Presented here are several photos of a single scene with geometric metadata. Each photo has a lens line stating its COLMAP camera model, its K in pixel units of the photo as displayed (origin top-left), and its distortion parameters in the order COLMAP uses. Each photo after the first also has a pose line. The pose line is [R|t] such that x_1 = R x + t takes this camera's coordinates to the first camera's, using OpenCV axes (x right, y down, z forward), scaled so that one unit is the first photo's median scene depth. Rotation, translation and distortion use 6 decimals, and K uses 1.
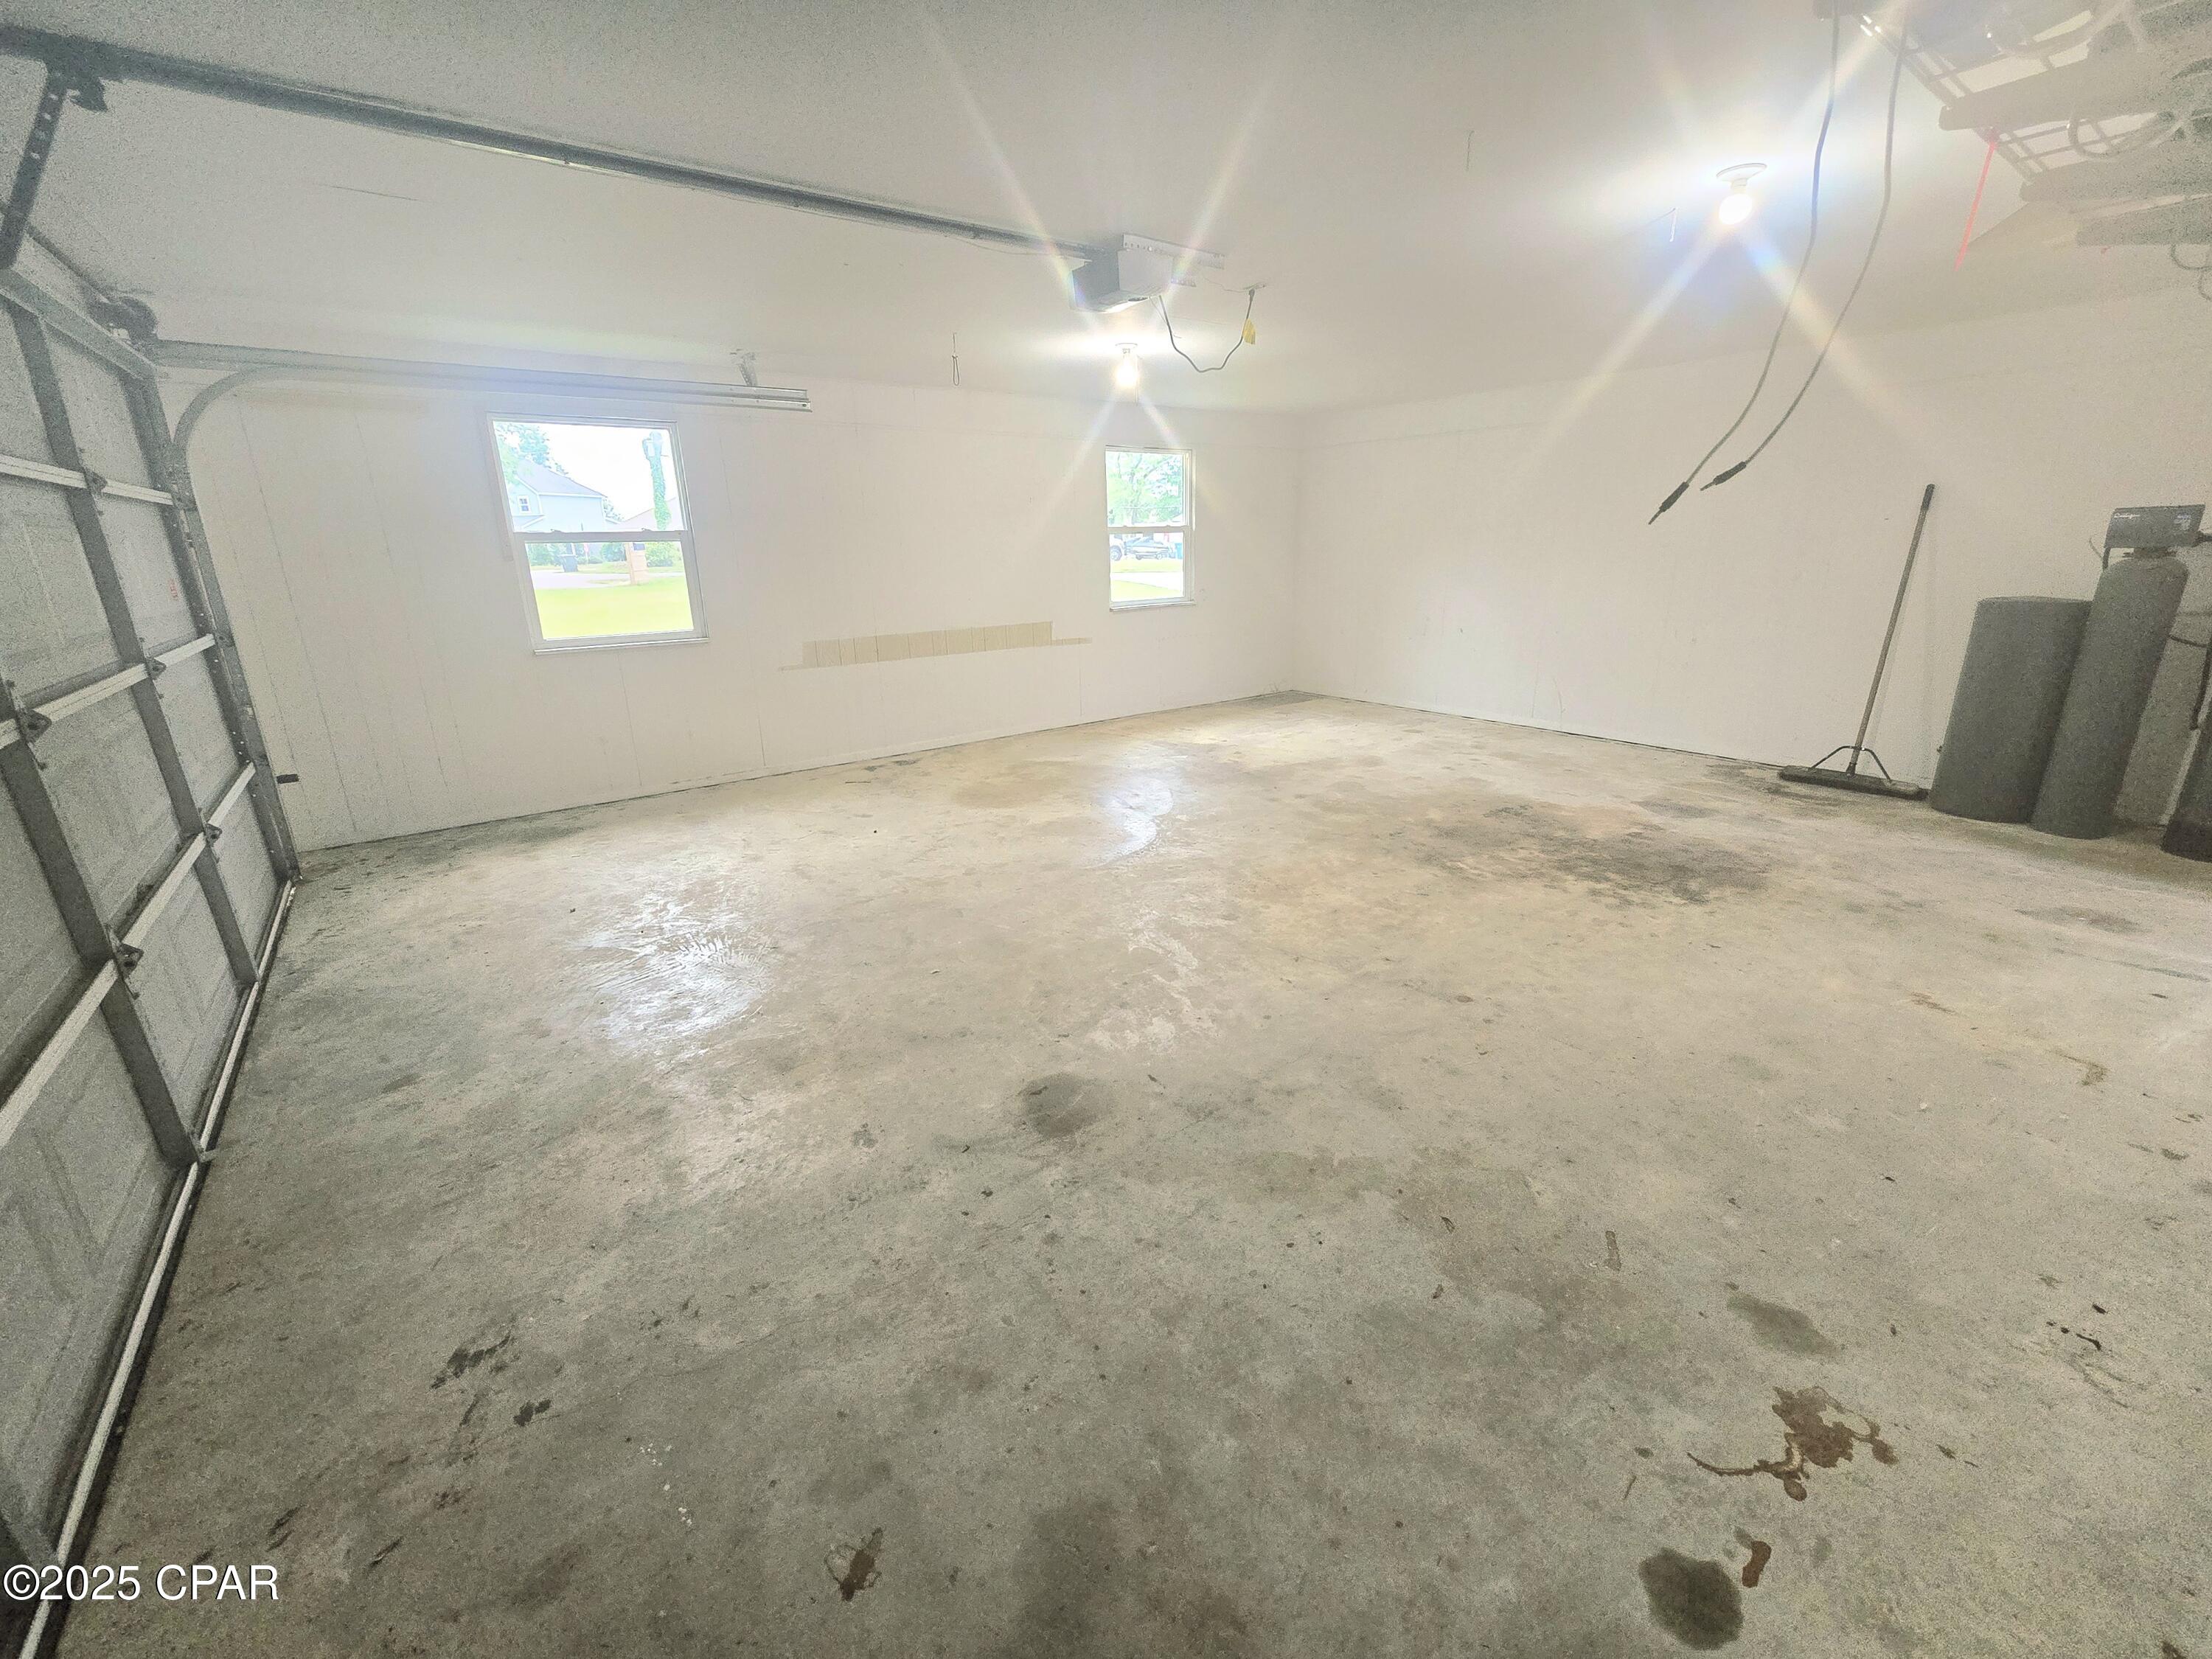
lens RADIAL K [[905.6, 0, 1109.0], [0, 905.6, 813.1], [0, 0, 1]] dist [-0.006076, 0.001575]
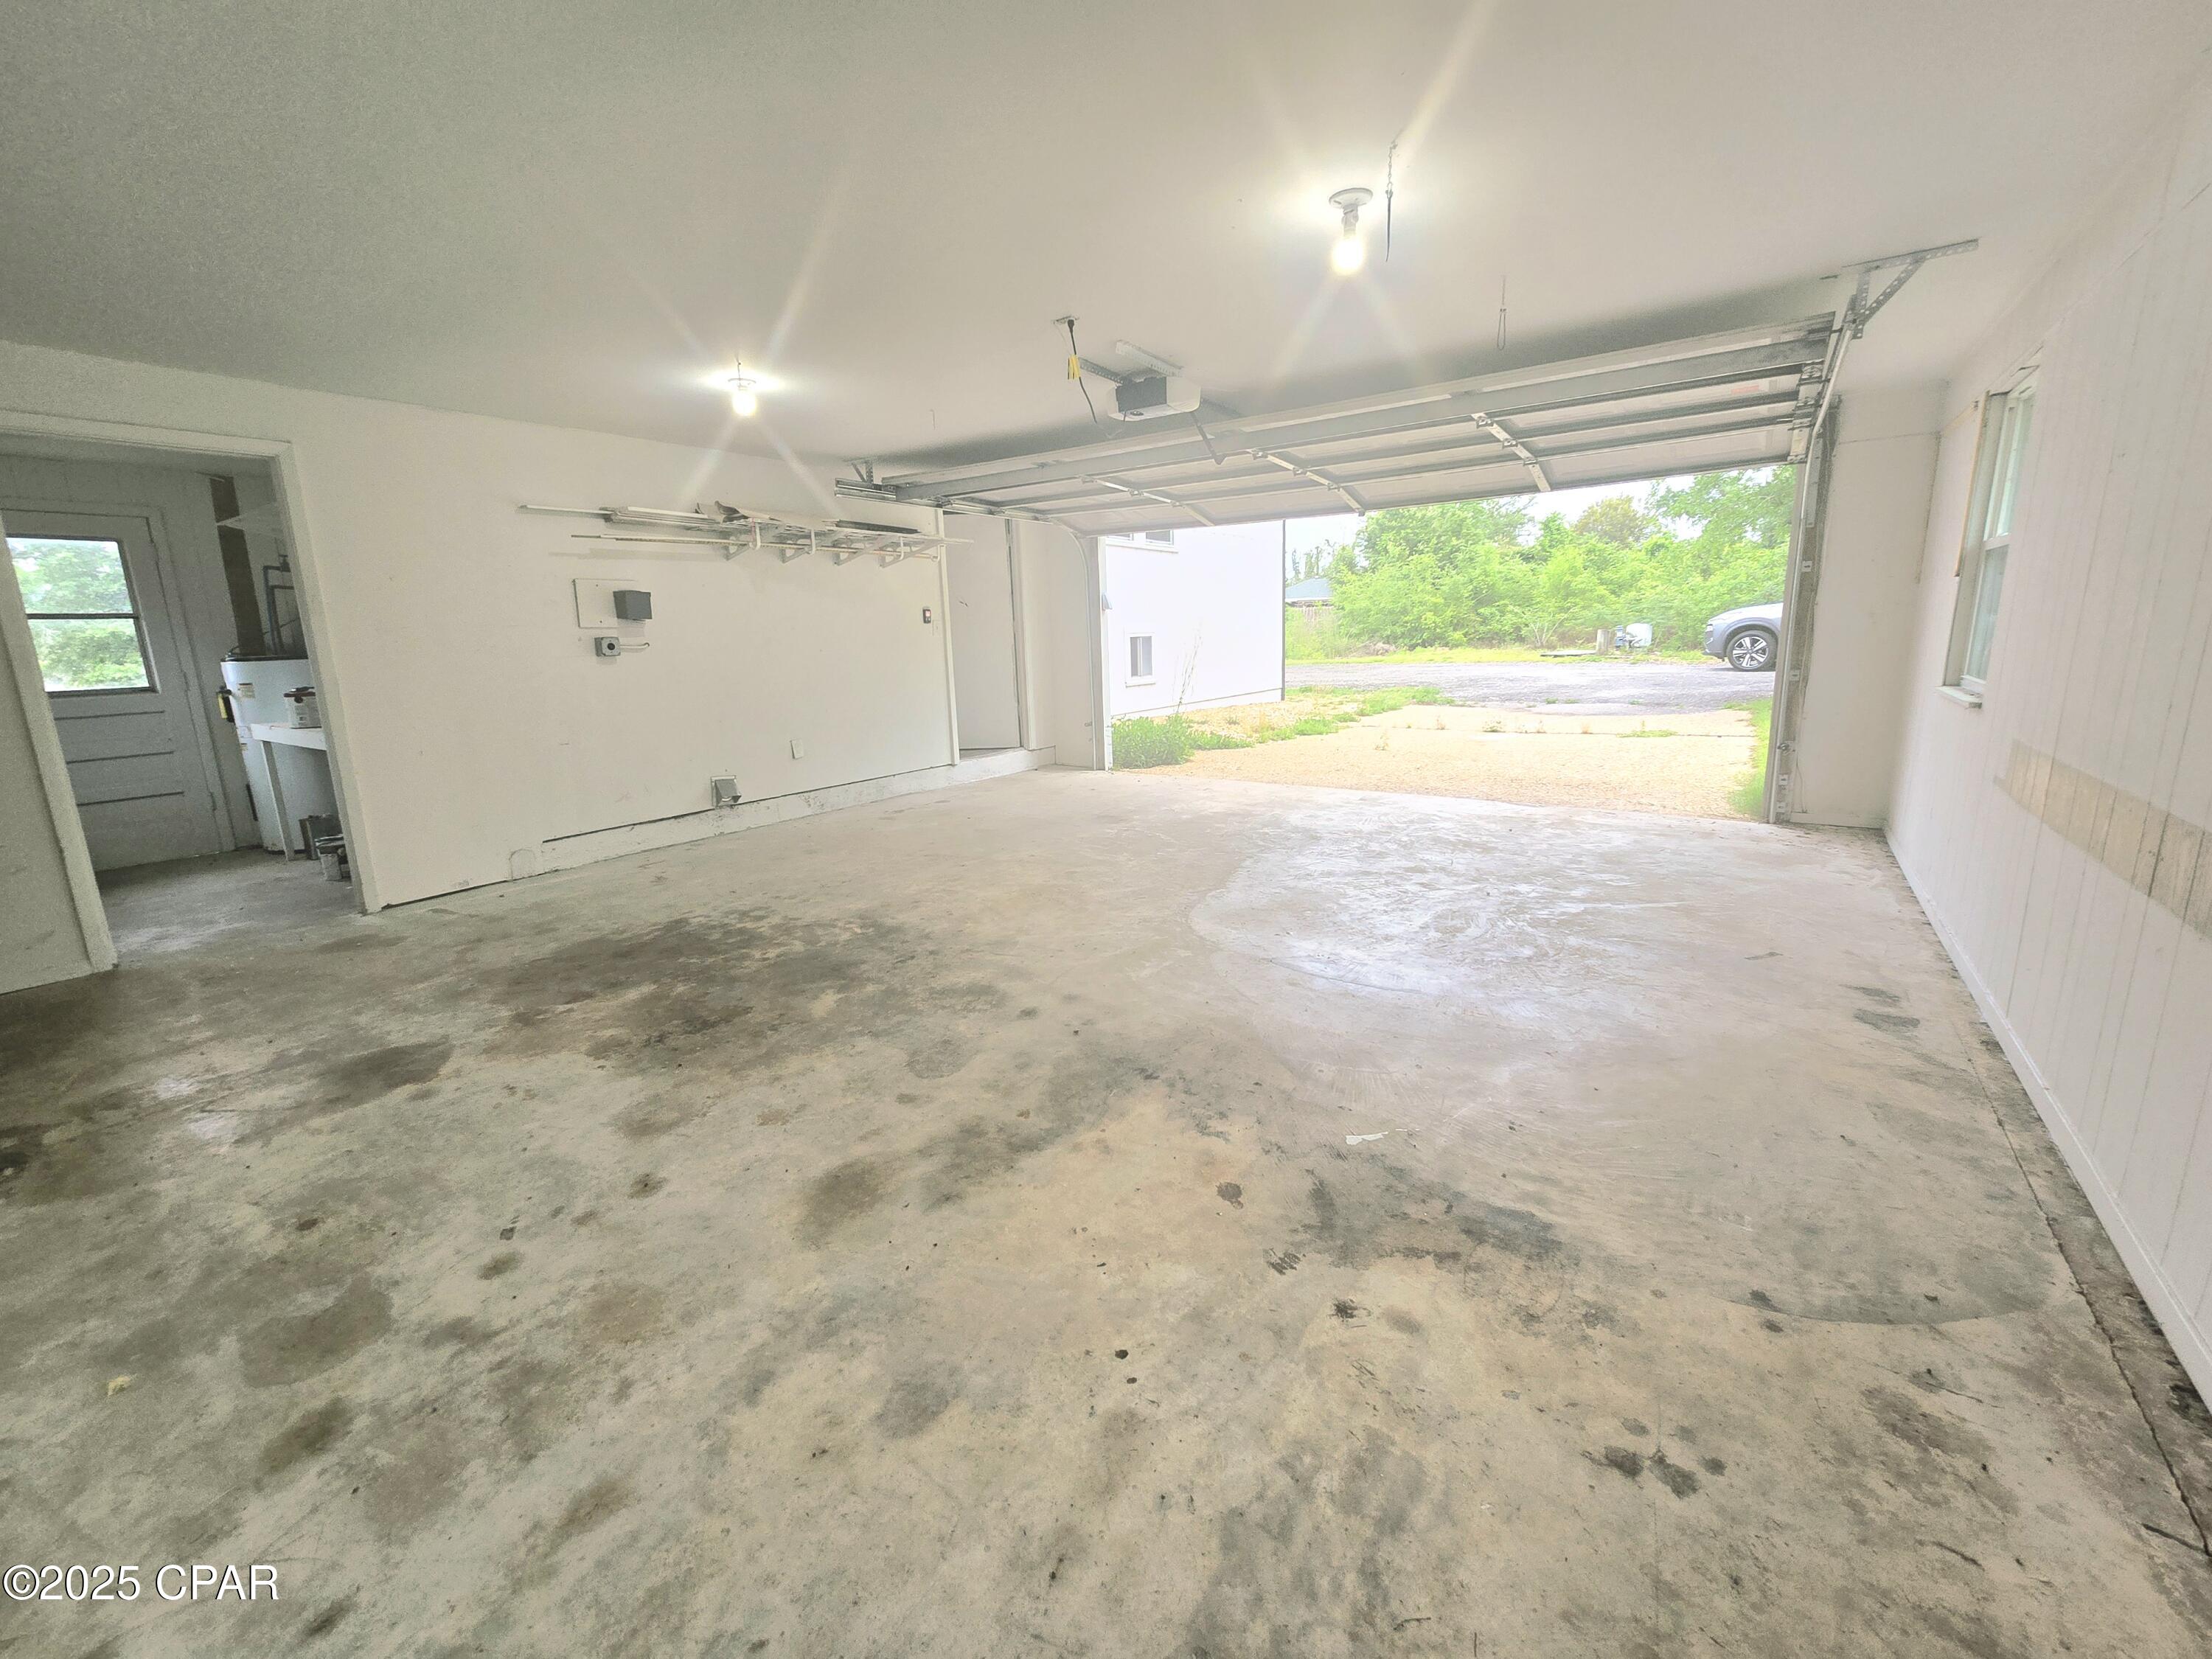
lens RADIAL K [[905.6, 0, 1109.0], [0, 905.6, 813.1], [0, 0, 1]] dist [-0.006076, 0.001575]
pose [[-0.950676, 0.107592, -0.290928, 0.399182], [-0.043654, 0.882173, 0.468898, -0.513555], [0.307098, 0.458470, -0.833964, 1.815078]]
